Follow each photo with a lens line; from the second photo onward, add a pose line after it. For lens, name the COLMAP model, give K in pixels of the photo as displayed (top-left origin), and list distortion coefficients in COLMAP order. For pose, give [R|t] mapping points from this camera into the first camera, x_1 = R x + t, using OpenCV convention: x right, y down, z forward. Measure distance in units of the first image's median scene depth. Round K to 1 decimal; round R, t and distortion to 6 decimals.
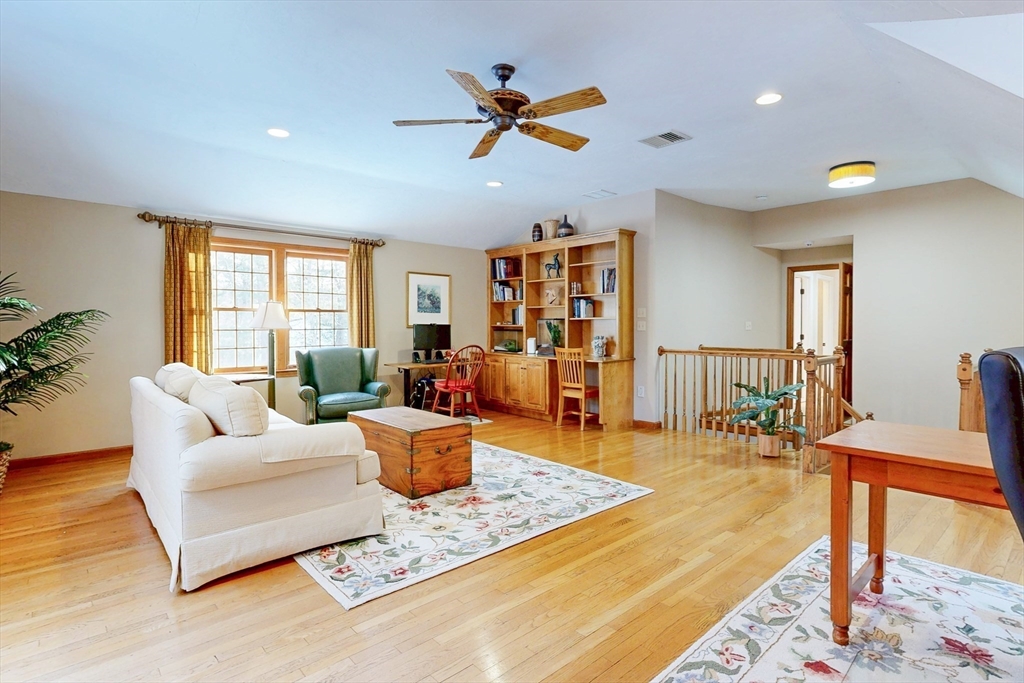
lens RADIAL K [[514.1, 0, 514.4], [0, 514.1, 335.2], [0, 0, 1]] dist [0.007310, 0.000144]
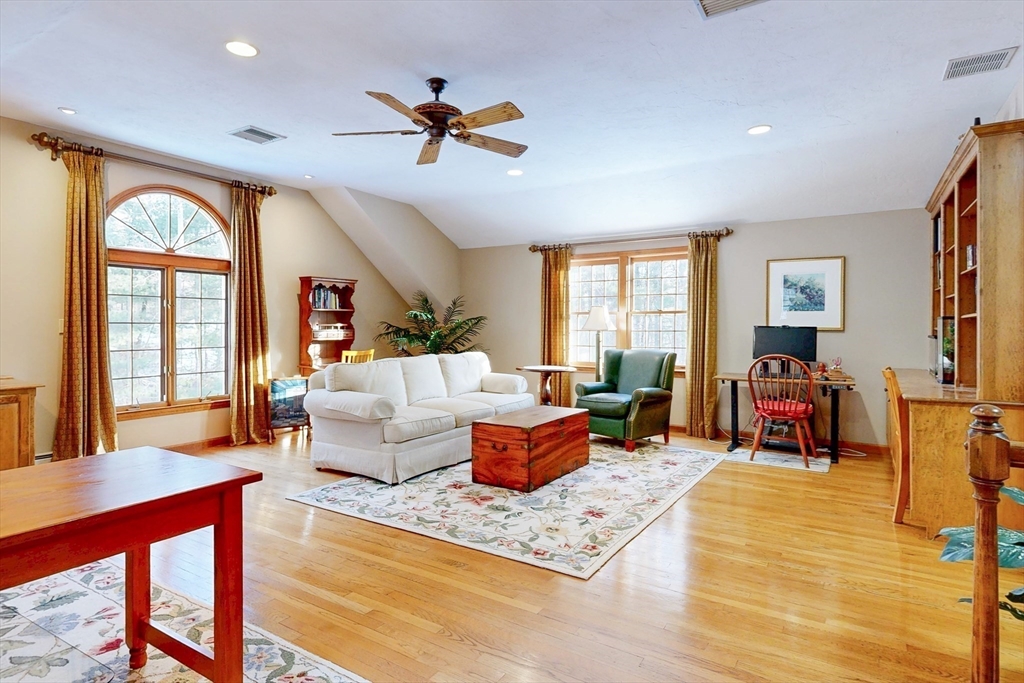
lens RADIAL K [[546.7, 0, 515.2], [0, 546.7, 336.6], [0, 0, 1]] dist [0.002450, -0.000259]
pose [[0.278418, 0.021869, -0.960211, 0.932491], [-0.022638, 0.999612, 0.016202, -0.019114], [0.960193, 0.017226, 0.278805, 0.723946]]
